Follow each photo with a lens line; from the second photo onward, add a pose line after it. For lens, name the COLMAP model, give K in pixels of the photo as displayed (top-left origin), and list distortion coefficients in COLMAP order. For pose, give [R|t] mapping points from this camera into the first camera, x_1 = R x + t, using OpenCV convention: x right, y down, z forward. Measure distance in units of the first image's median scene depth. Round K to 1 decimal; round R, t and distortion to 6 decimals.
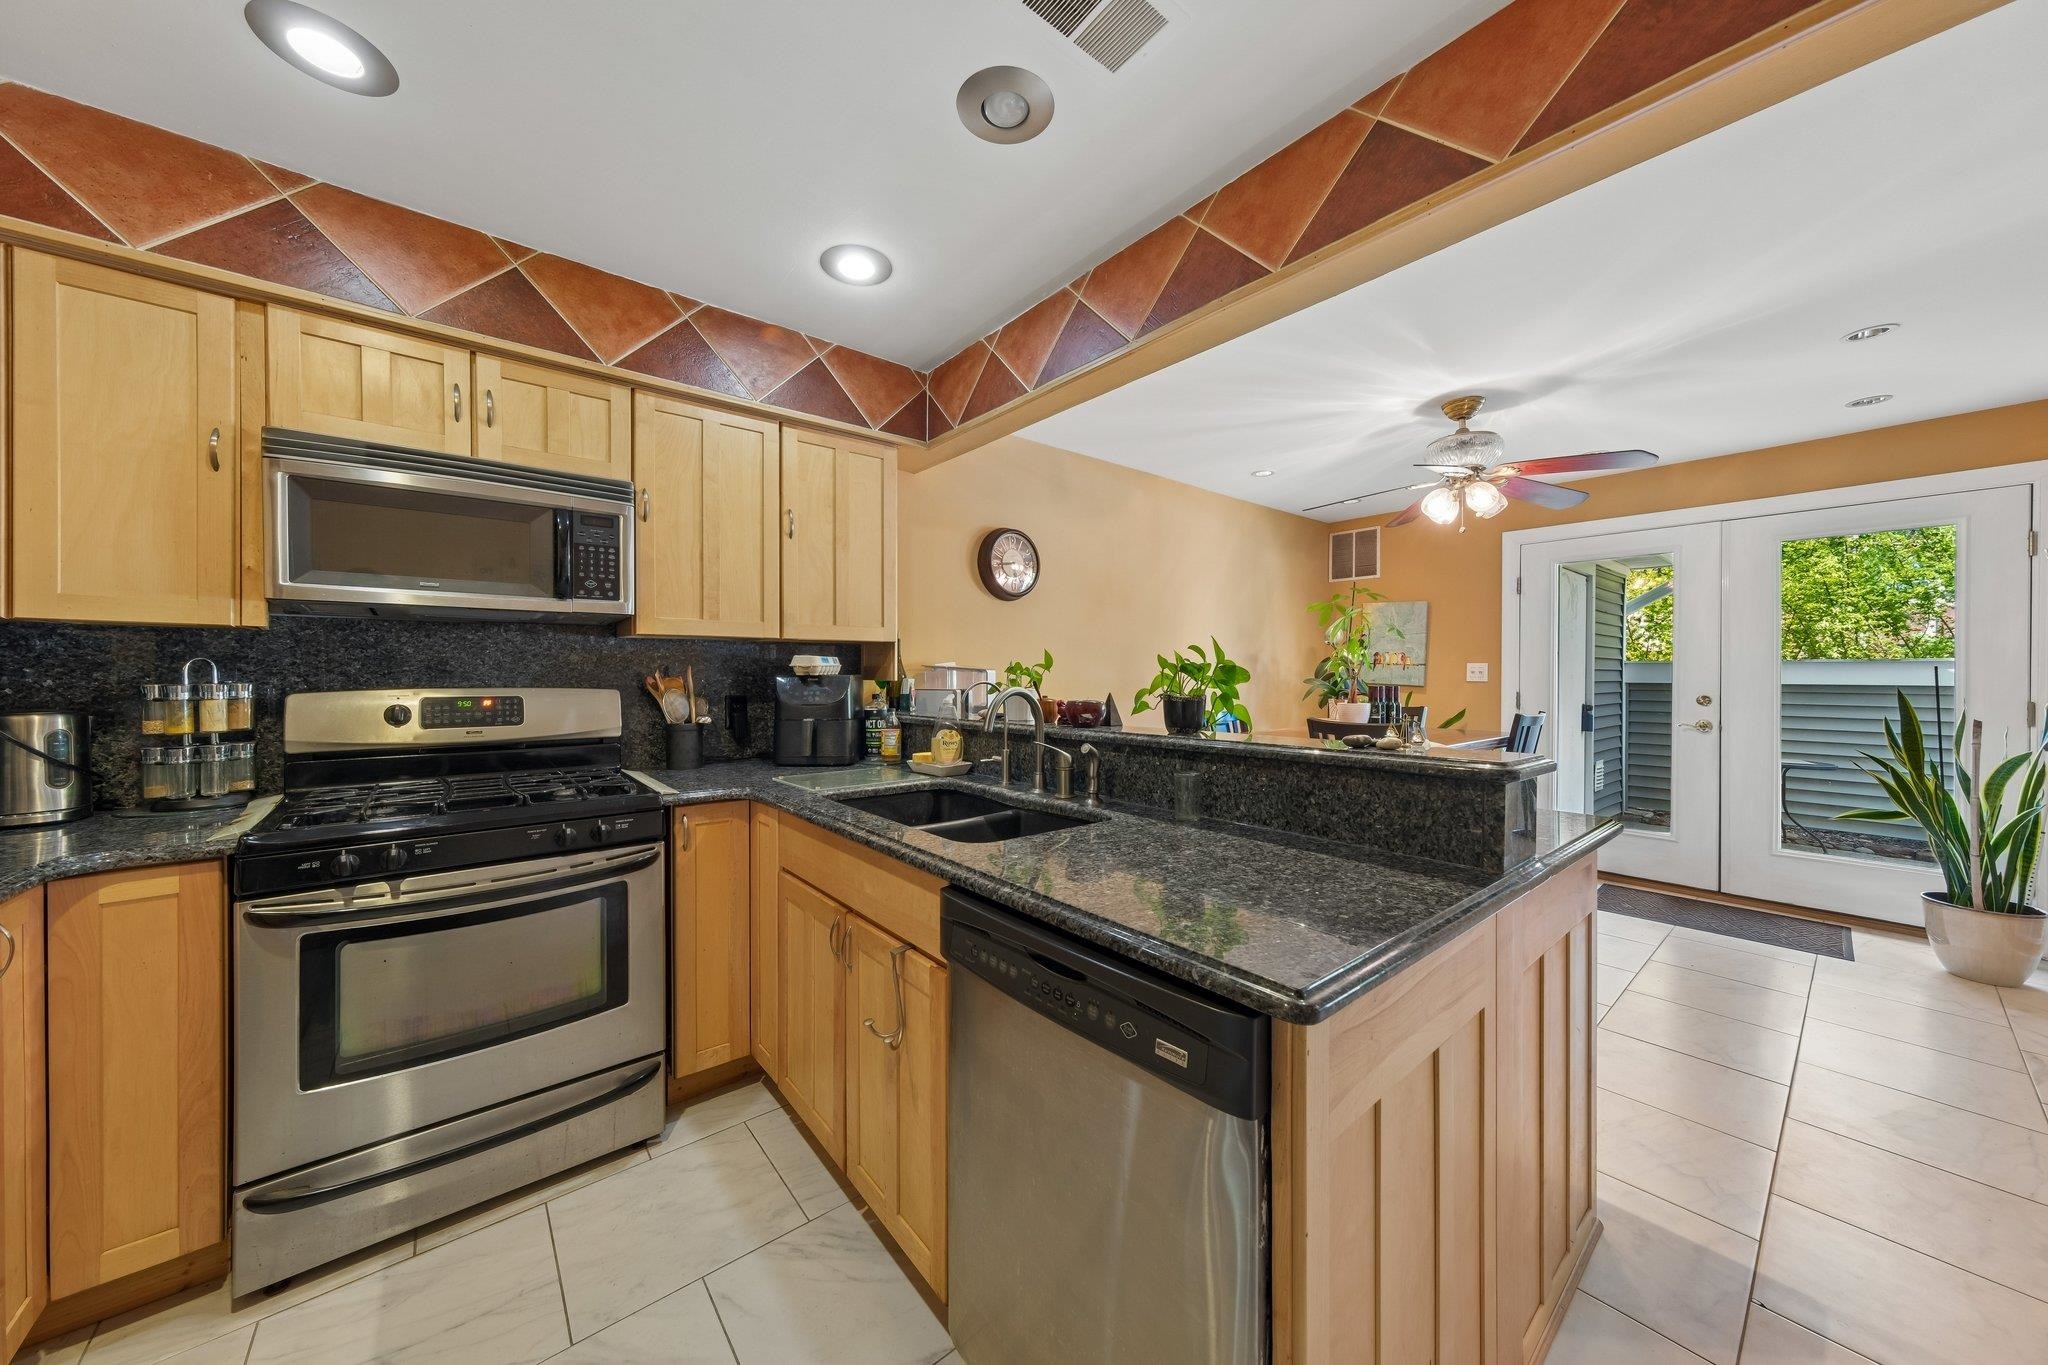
lens RADIAL K [[704.5, 0, 1015.3], [0, 704.5, 669.3], [0, 0, 1]] dist [-0.004935, 0.003581]
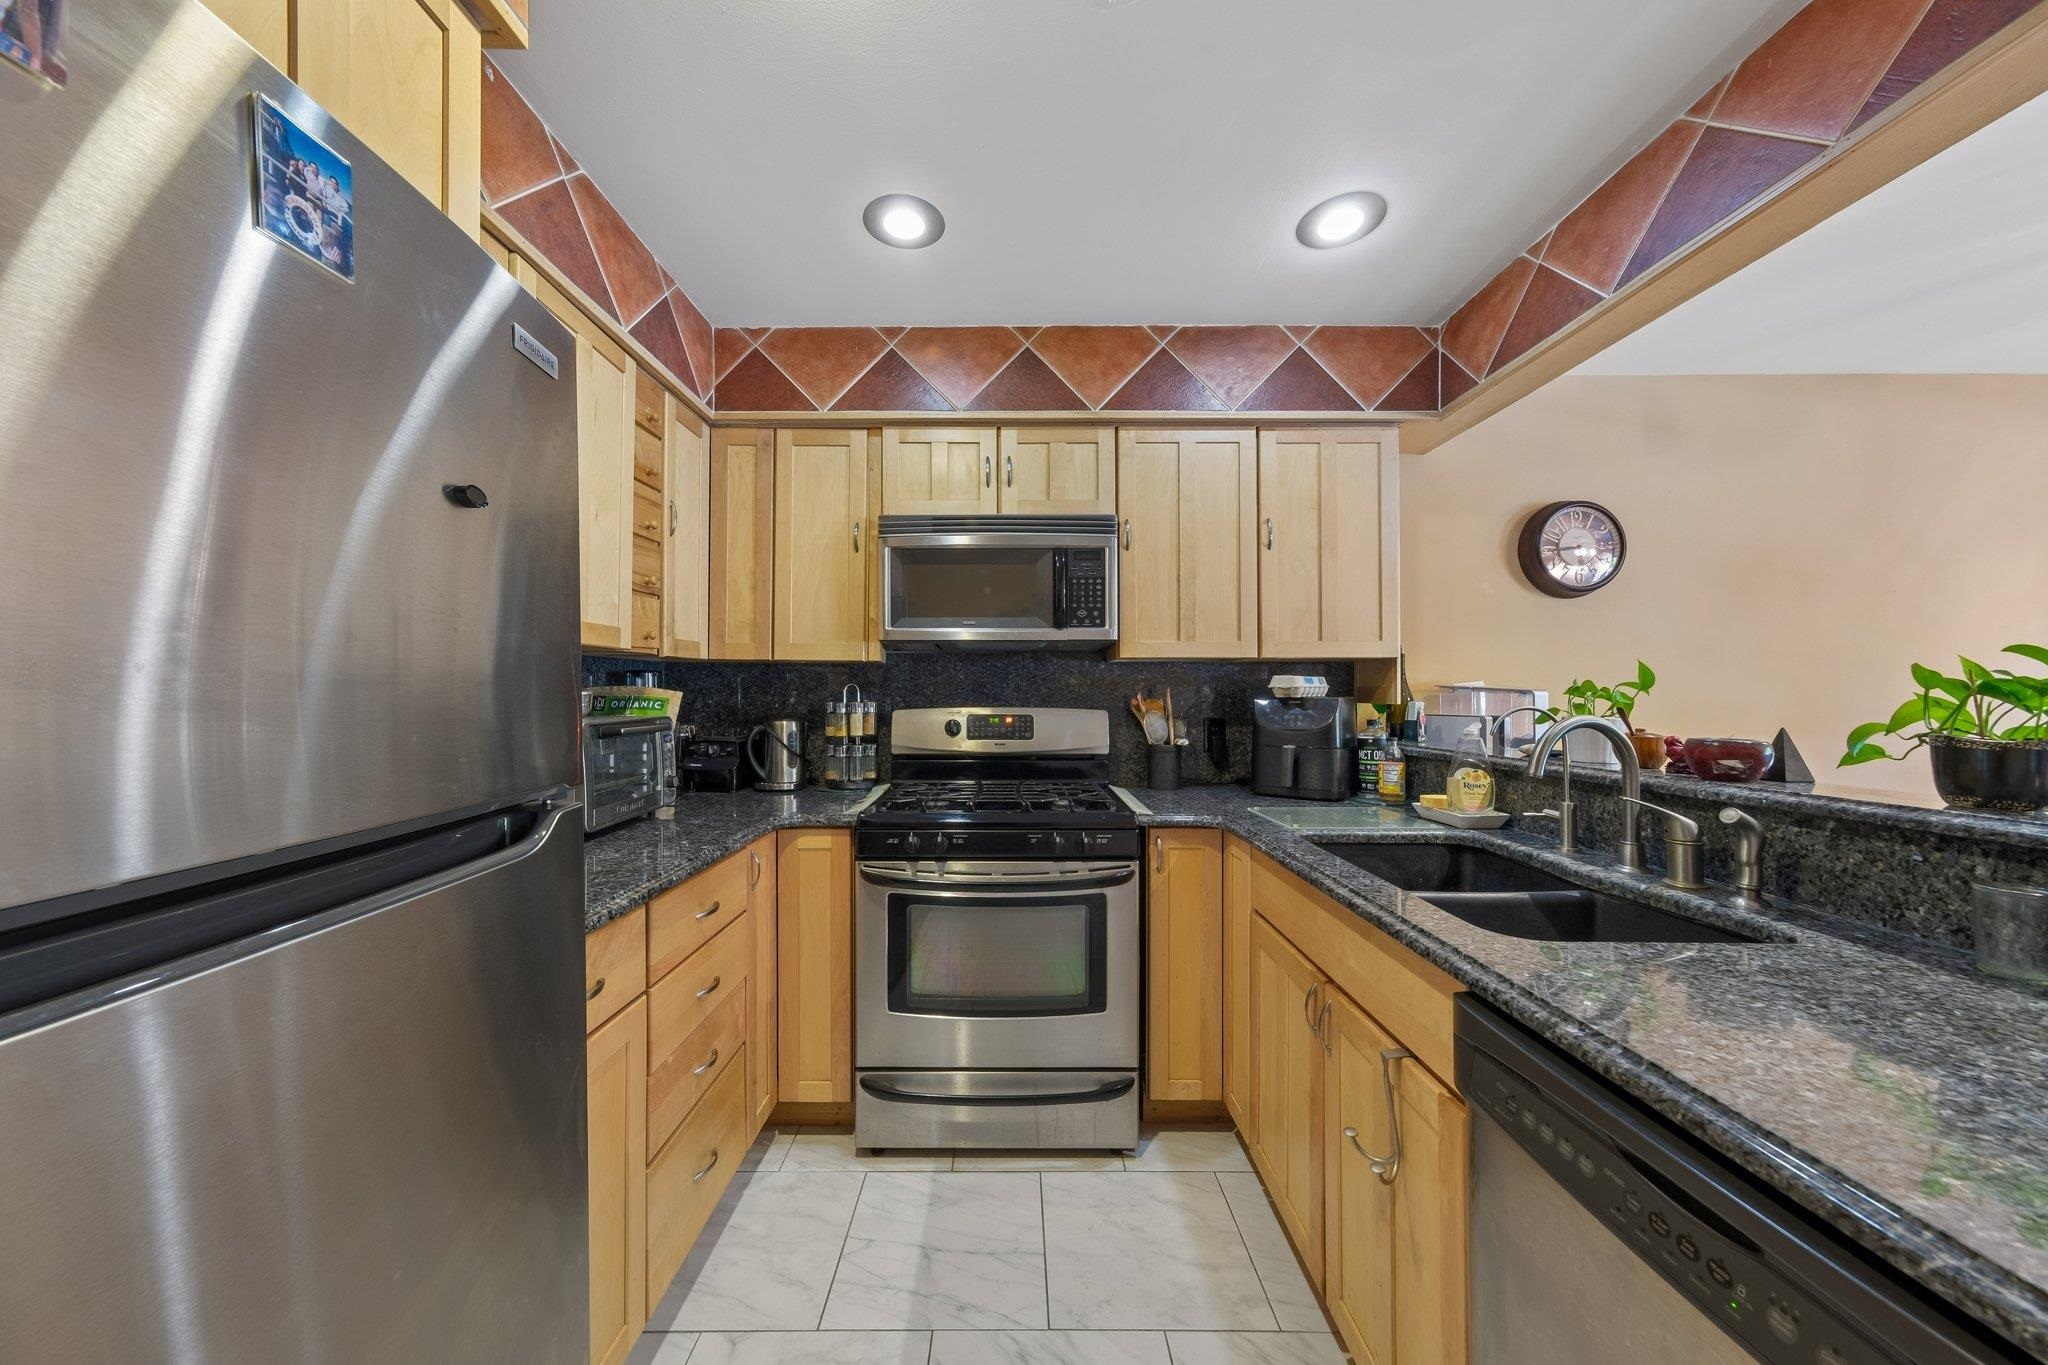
lens RADIAL K [[695.0, 0, 1014.4], [0, 695.0, 687.1], [0, 0, 1]] dist [-0.008832, 0.005582]
pose [[0.774094, -0.005834, -0.633043, -0.001877], [0.002709, 0.999979, -0.005904, -0.000574], [0.633065, 0.002855, 0.774094, 0.083837]]
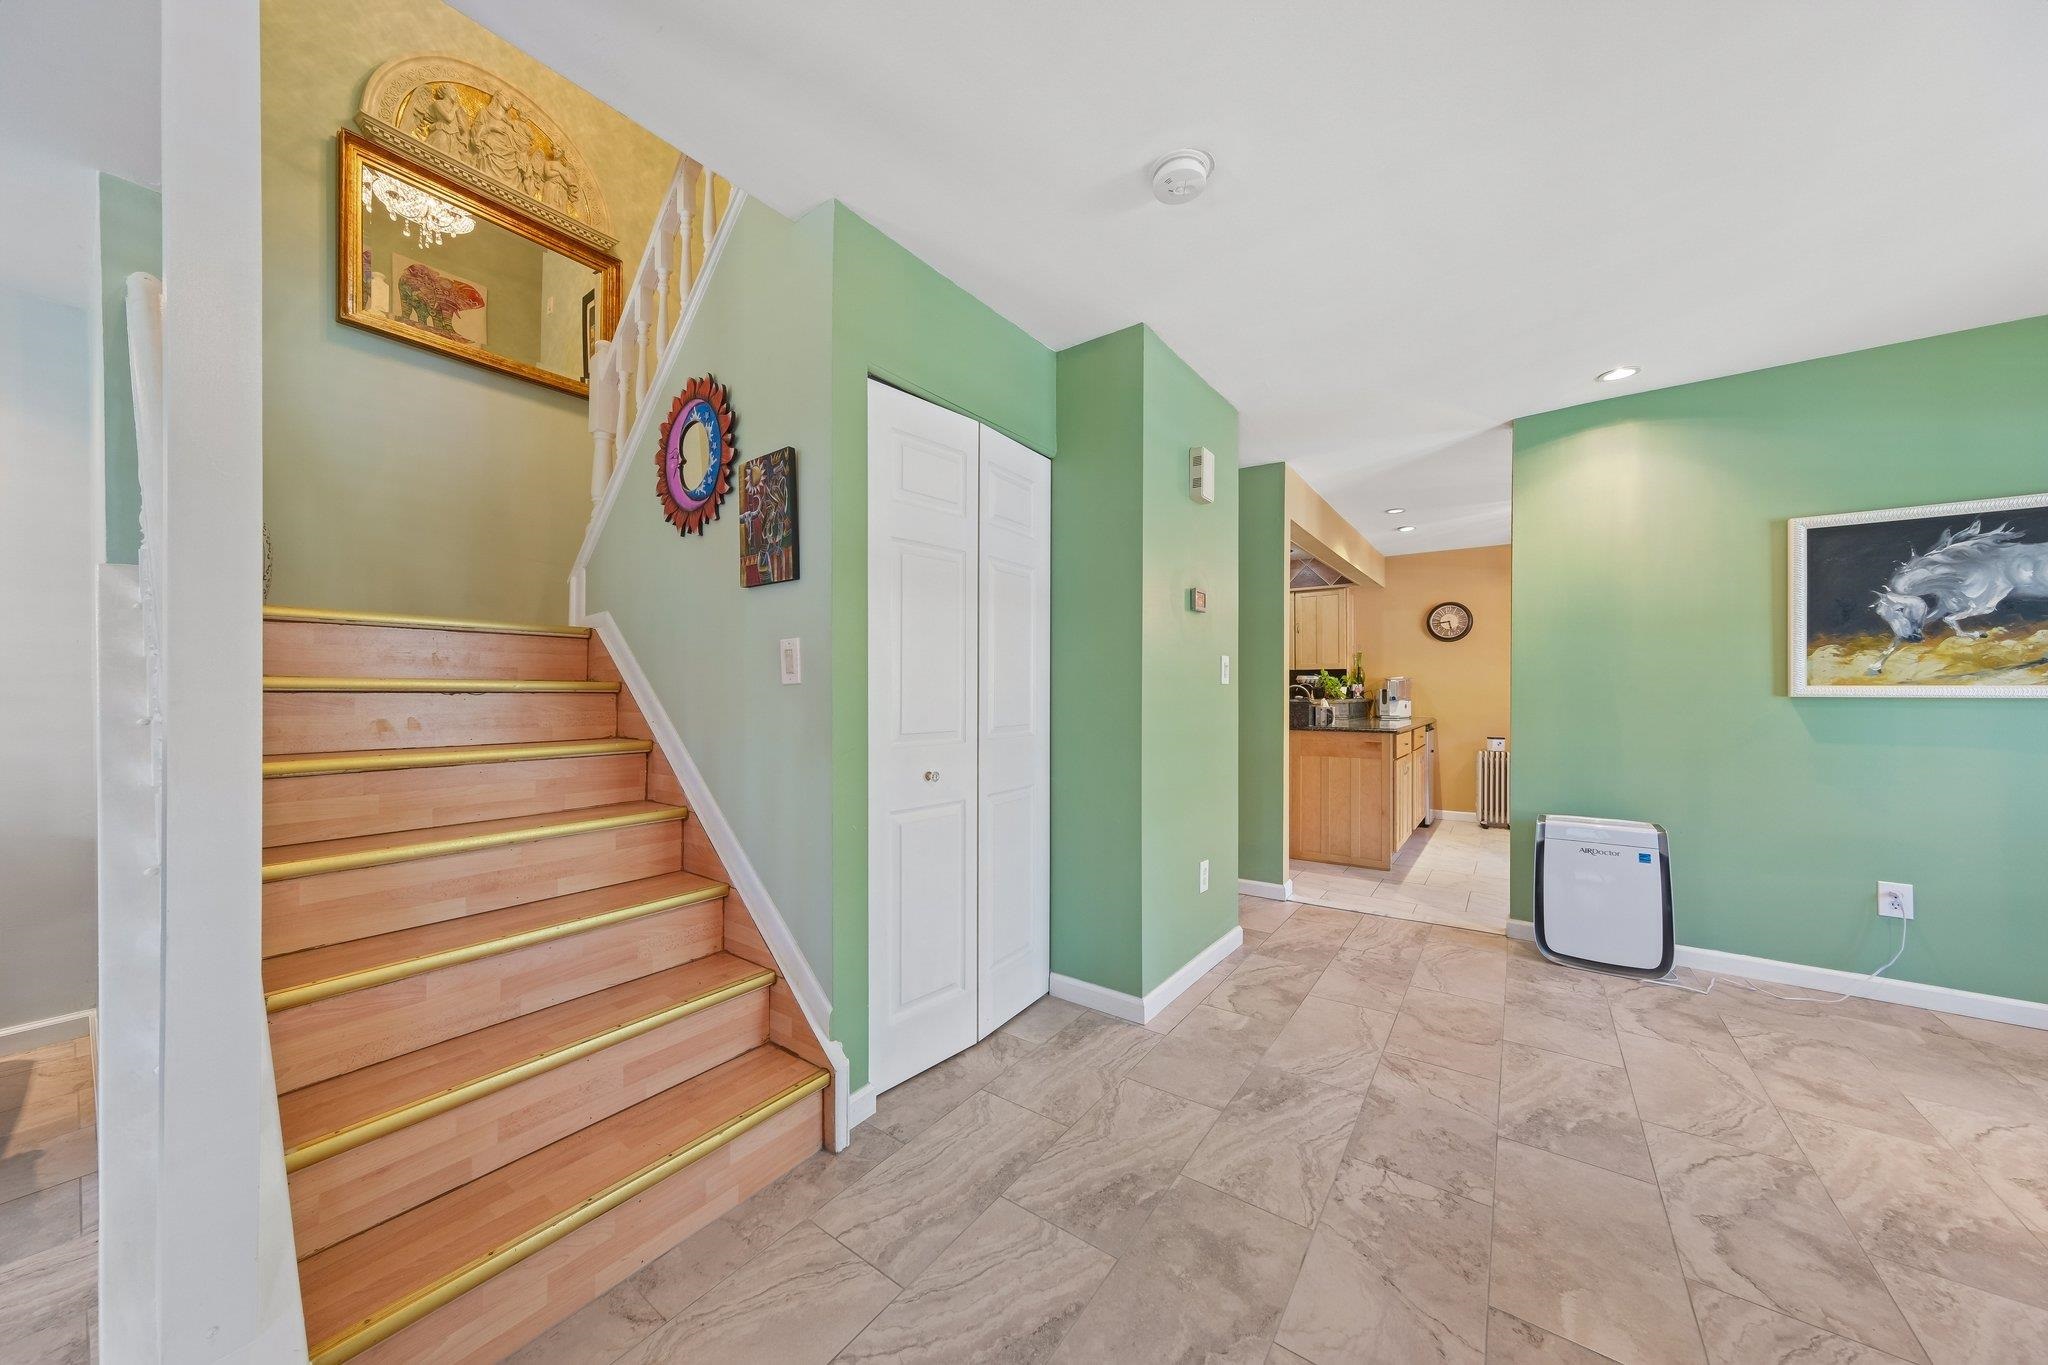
lens RADIAL K [[691.1, 0, 1015.7], [0, 691.1, 684.3], [0, 0, 1]] dist [-0.008614, 0.004987]
pose [[0.250379, -0.003490, -0.968142, 1.816250], [-0.004551, 0.999978, -0.004781, 0.031404], [0.968137, 0.005603, 0.250358, -0.657828]]
